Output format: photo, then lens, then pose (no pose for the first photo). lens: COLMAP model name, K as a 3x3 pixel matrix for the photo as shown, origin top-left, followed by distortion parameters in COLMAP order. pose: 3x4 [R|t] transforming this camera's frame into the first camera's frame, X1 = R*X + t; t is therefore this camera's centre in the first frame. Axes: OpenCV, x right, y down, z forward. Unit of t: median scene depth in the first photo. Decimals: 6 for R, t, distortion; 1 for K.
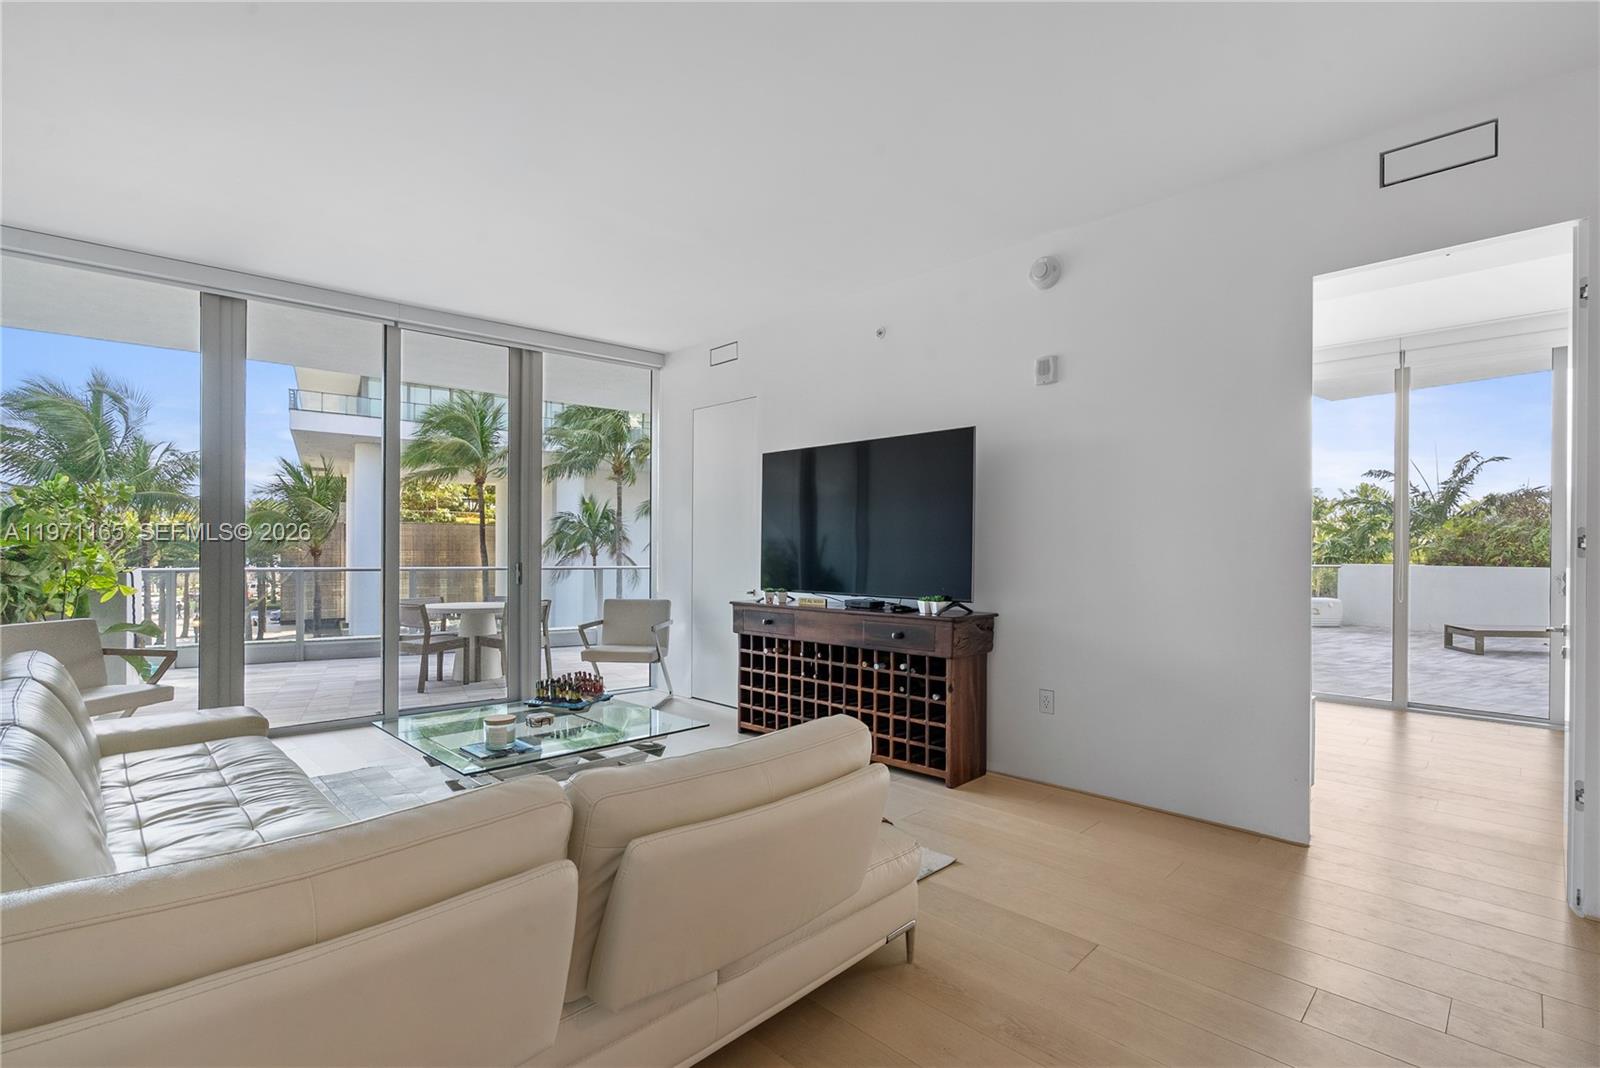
lens RADIAL K [[736.3, 0, 798.7], [0, 736.3, 543.0], [0, 0, 1]] dist [-0.002993, 0.000384]
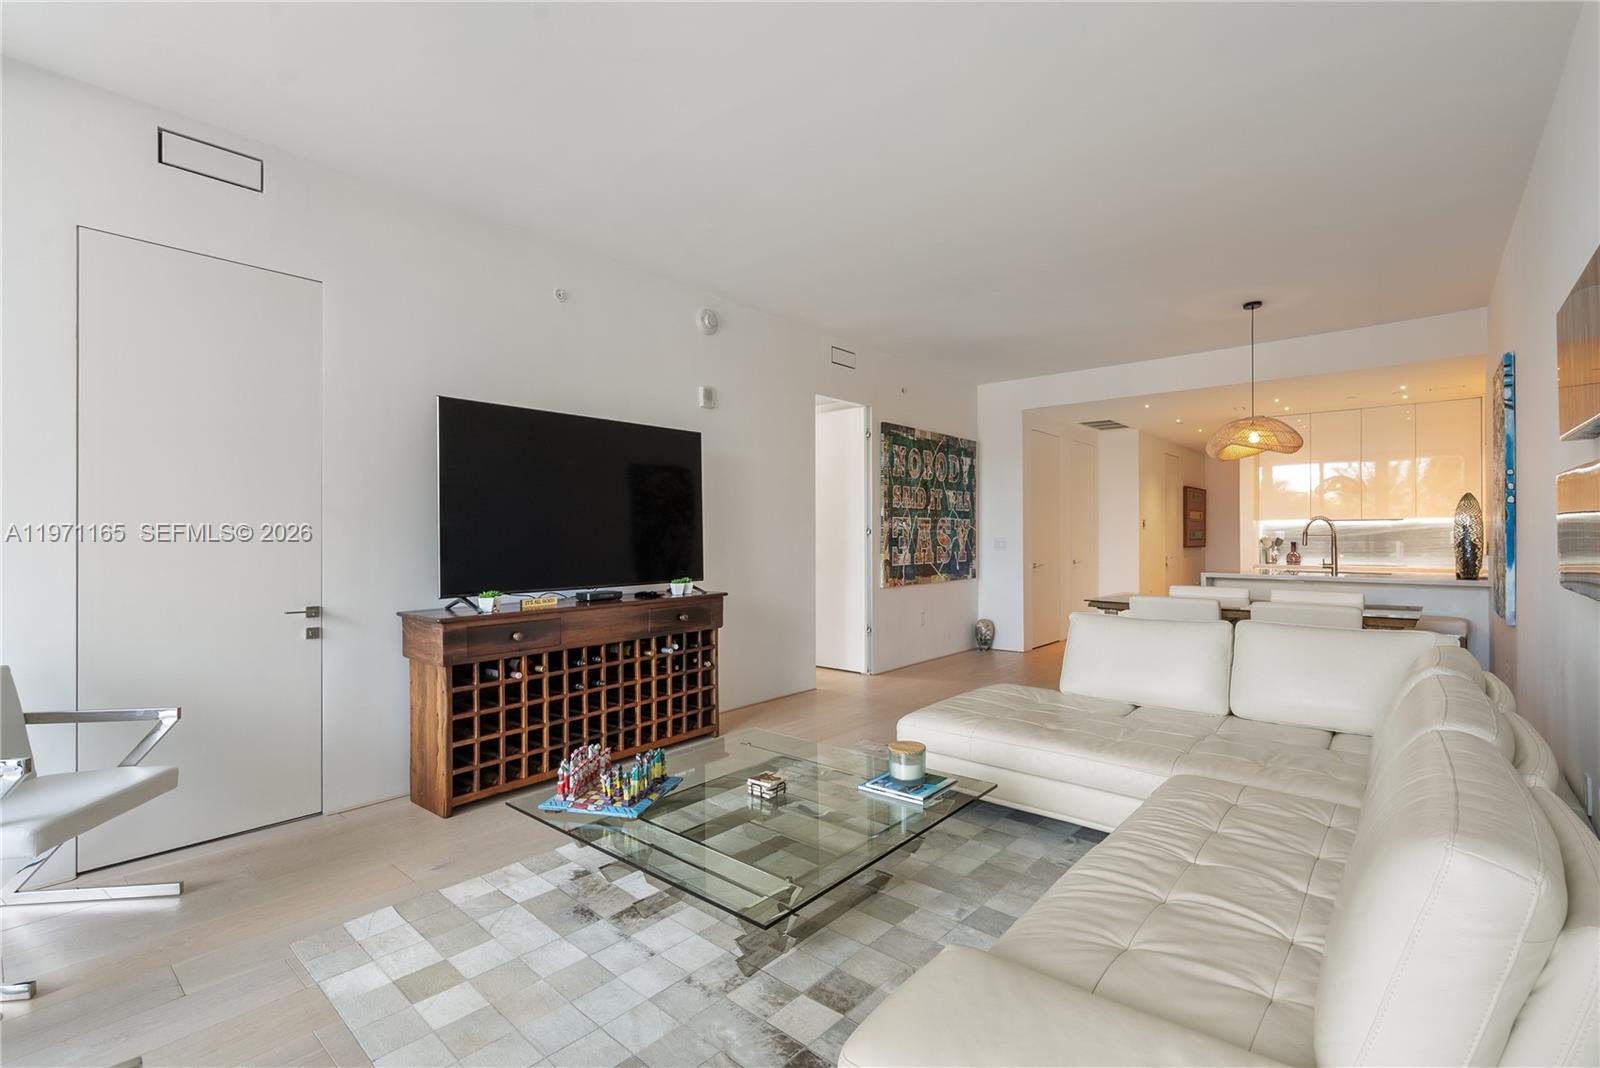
lens RADIAL K [[736.9, 0, 800.9], [0, 736.9, 524.6], [0, 0, 1]] dist [-0.001279, 0.000077]
pose [[-0.069820, 0.008853, 0.997520, -0.889730], [-0.001973, 0.999957, -0.009013, 0.001132], [-0.997558, -0.002597, -0.069800, 0.851400]]
